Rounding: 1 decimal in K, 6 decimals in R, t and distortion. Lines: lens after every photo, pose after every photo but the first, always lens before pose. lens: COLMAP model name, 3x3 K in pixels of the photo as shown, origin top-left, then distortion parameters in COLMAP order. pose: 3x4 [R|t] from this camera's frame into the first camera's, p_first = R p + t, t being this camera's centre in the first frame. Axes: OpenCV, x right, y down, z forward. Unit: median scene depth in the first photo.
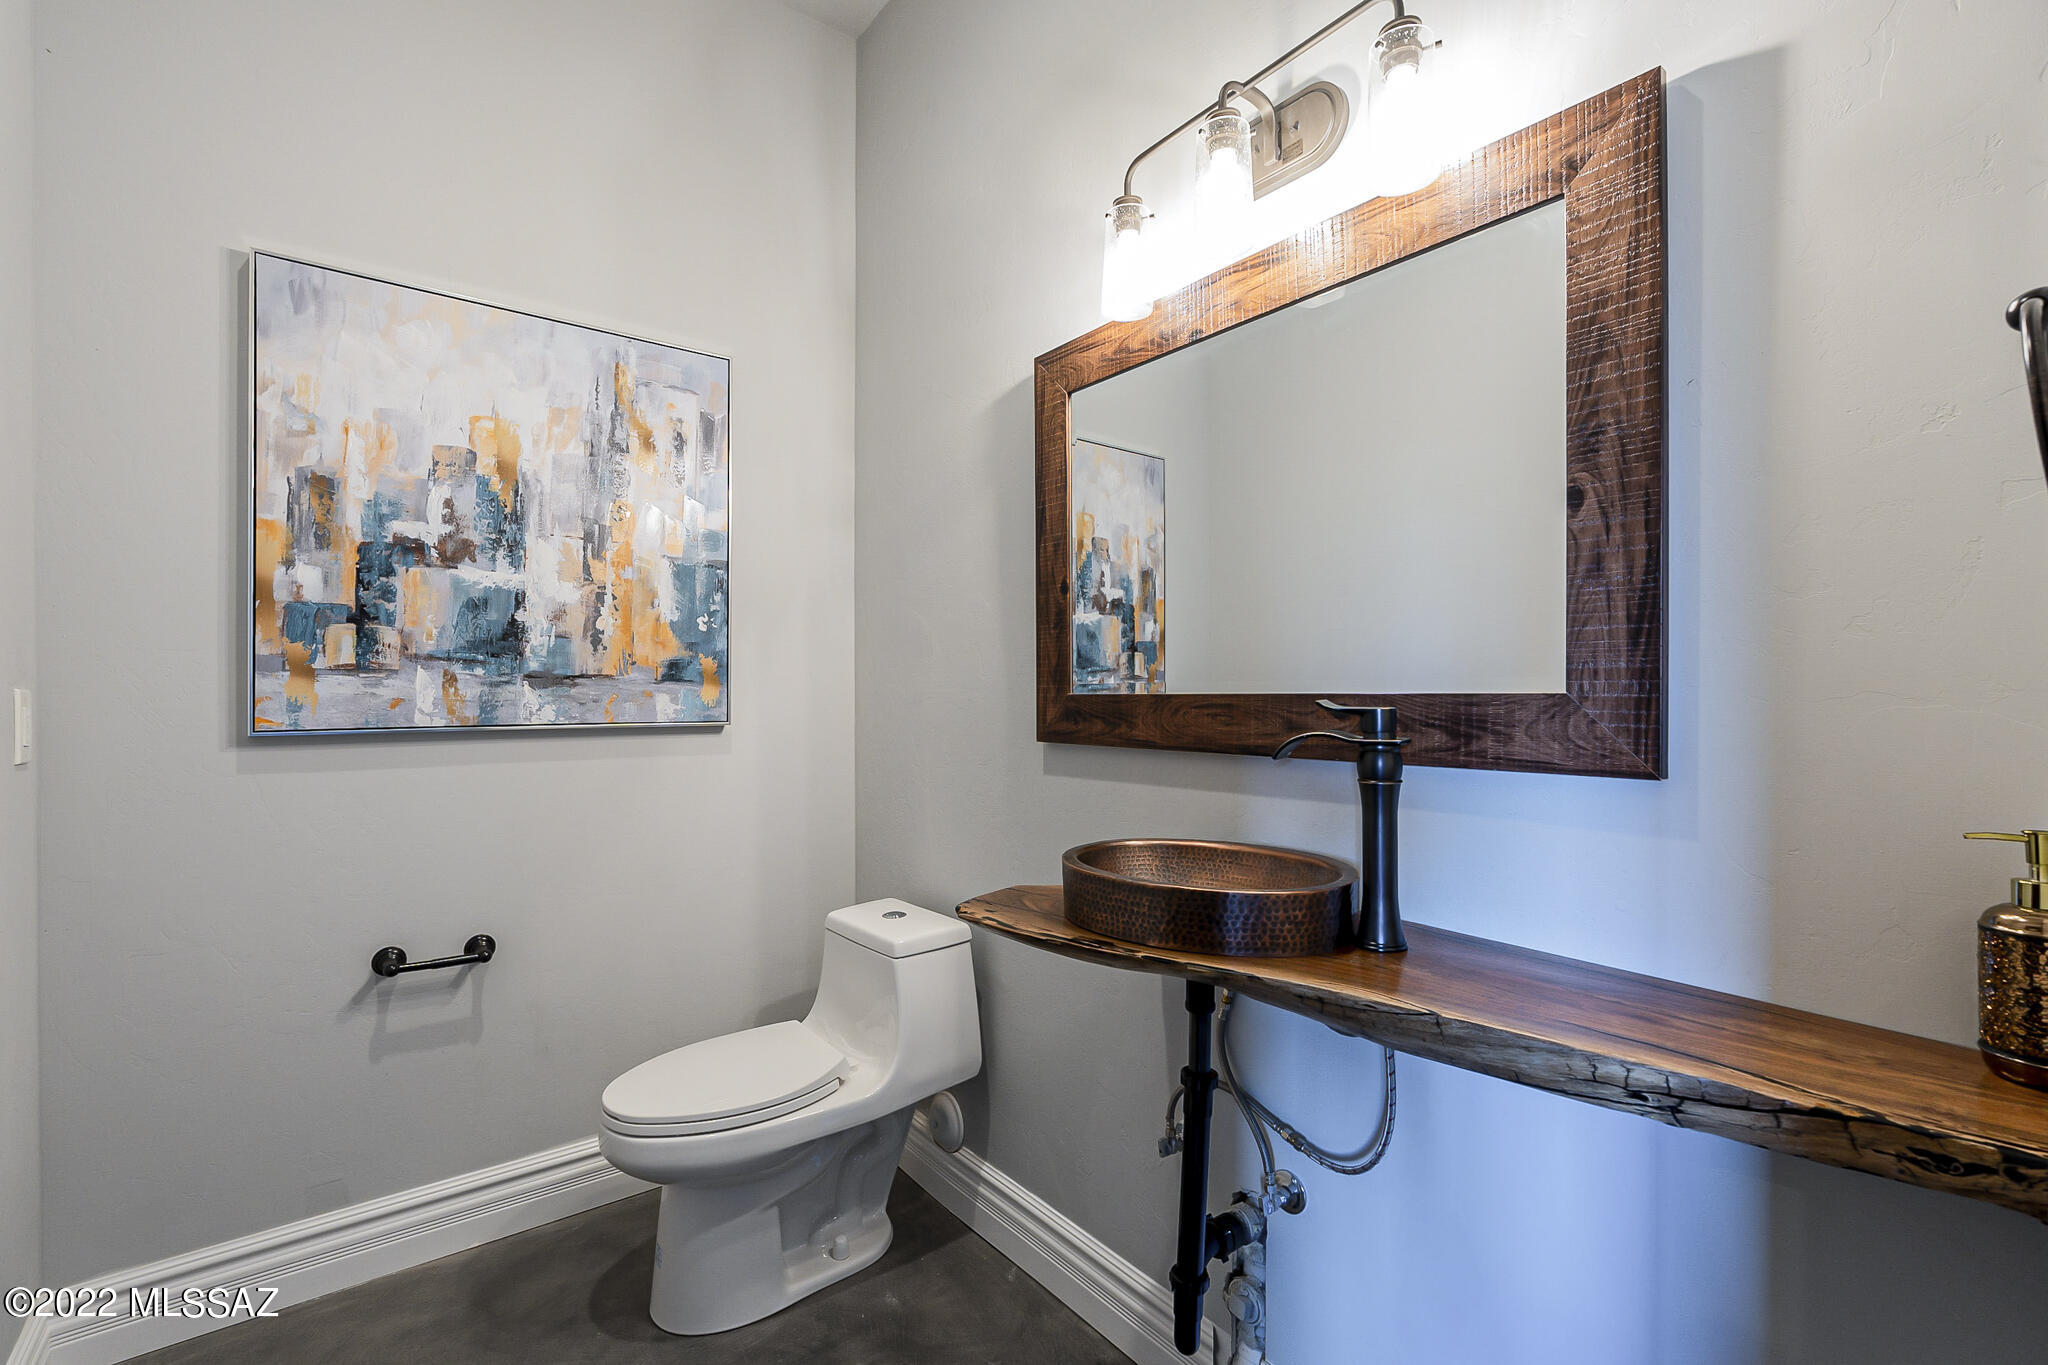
lens RADIAL K [[915.5, 0, 1024.9], [0, 915.5, 688.9], [0, 0, 1]] dist [-0.005029, 0.000180]
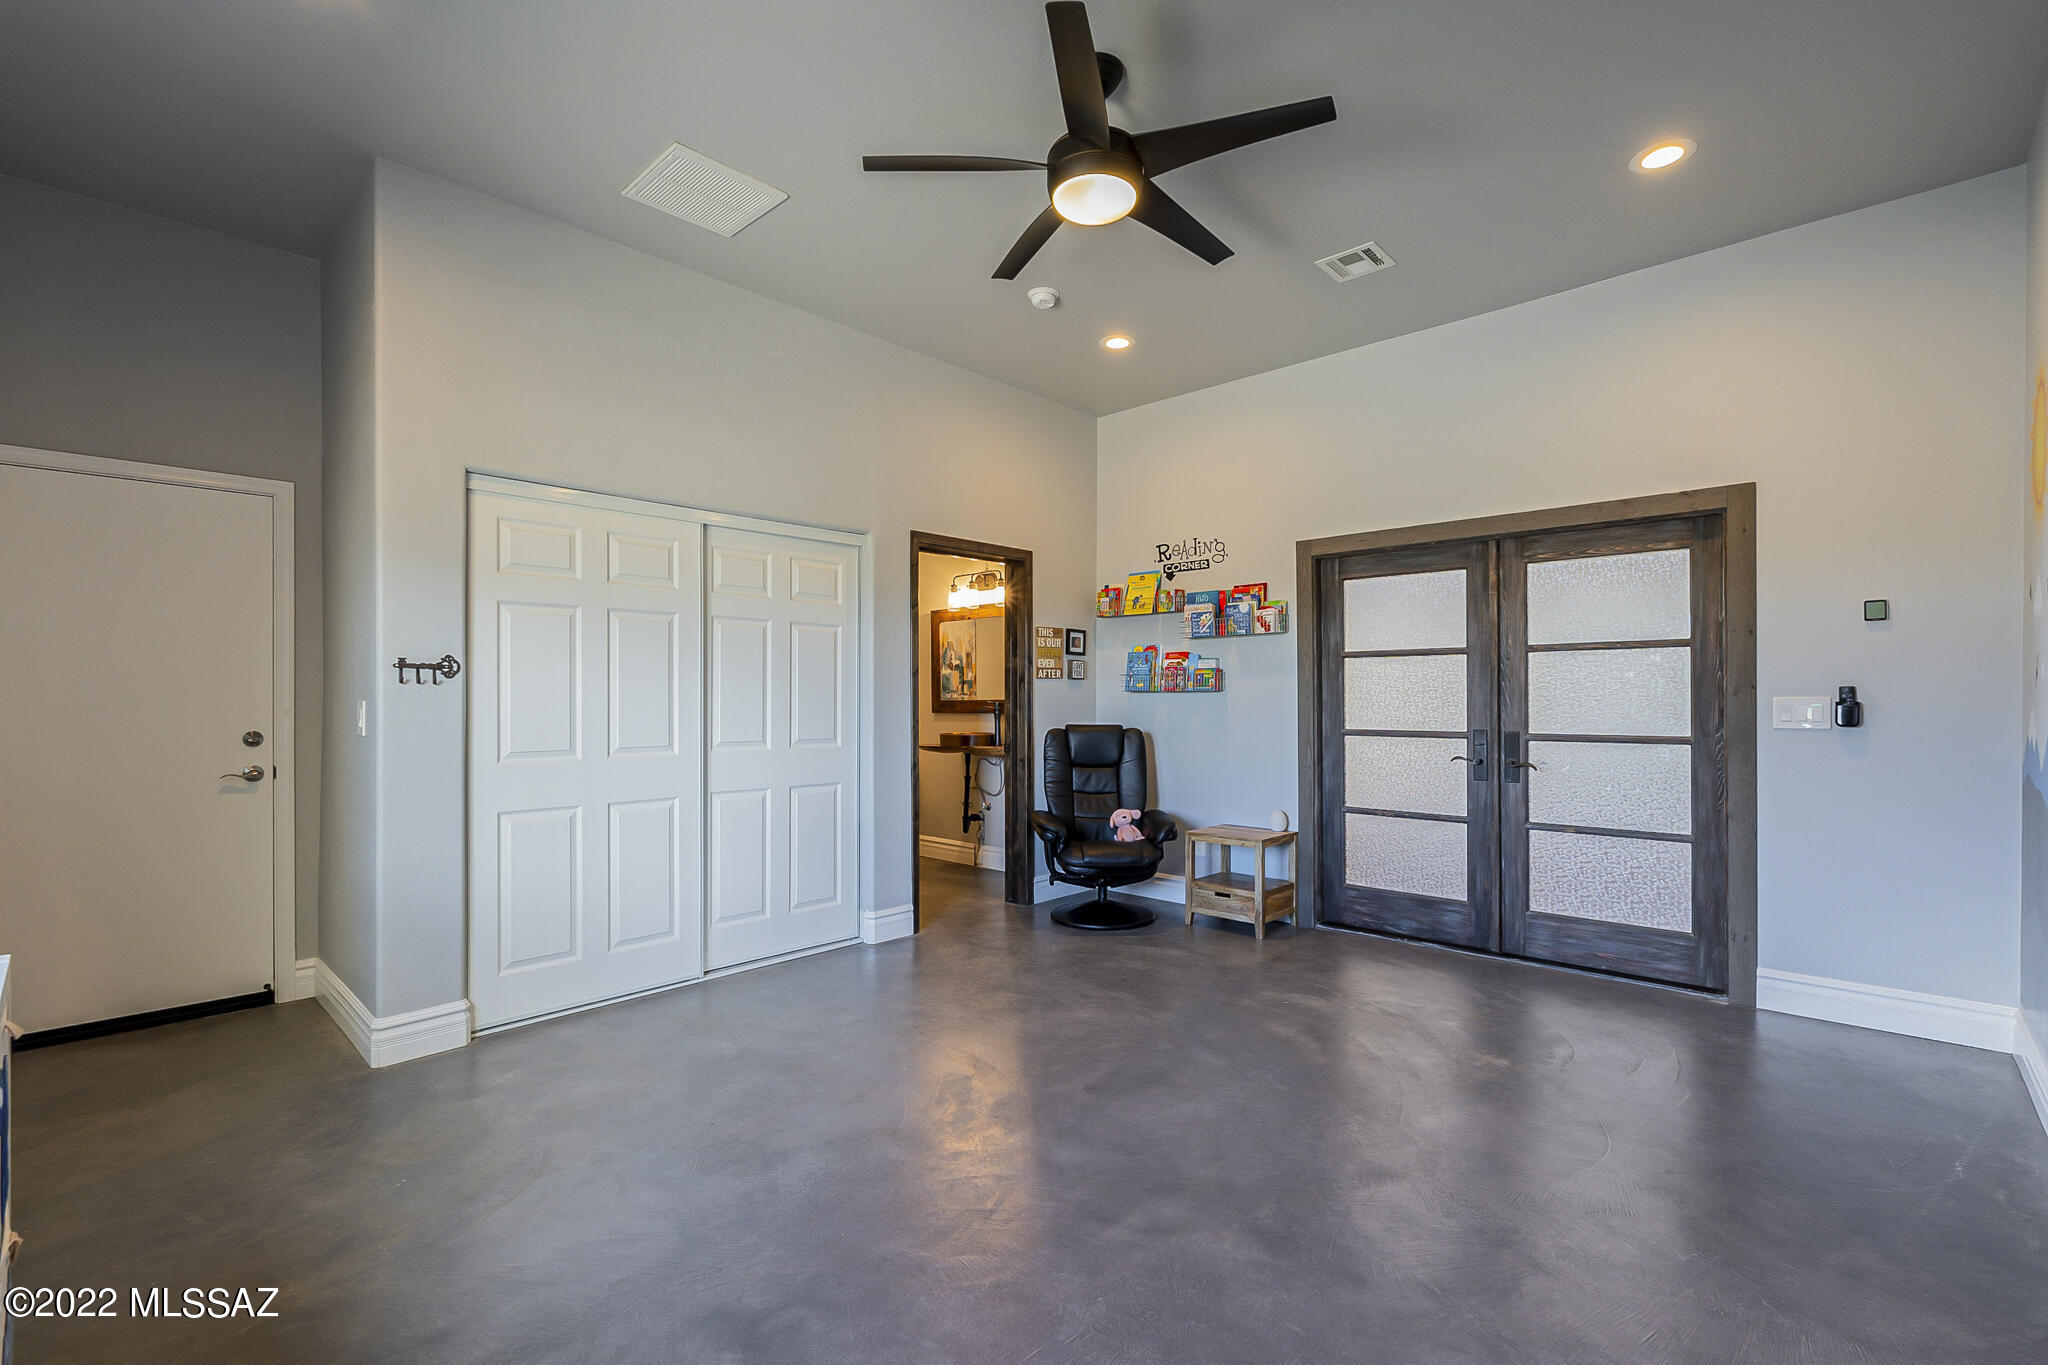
lens RADIAL K [[915.5, 0, 1023.5], [0, 915.5, 699.0], [0, 0, 1]] dist [-0.005029, 0.000180]
pose [[0.989296, -0.006842, 0.145760, -0.100581], [0.005967, 0.999961, 0.006438, -0.013641], [-0.145799, -0.005499, 0.989299, -1.708473]]
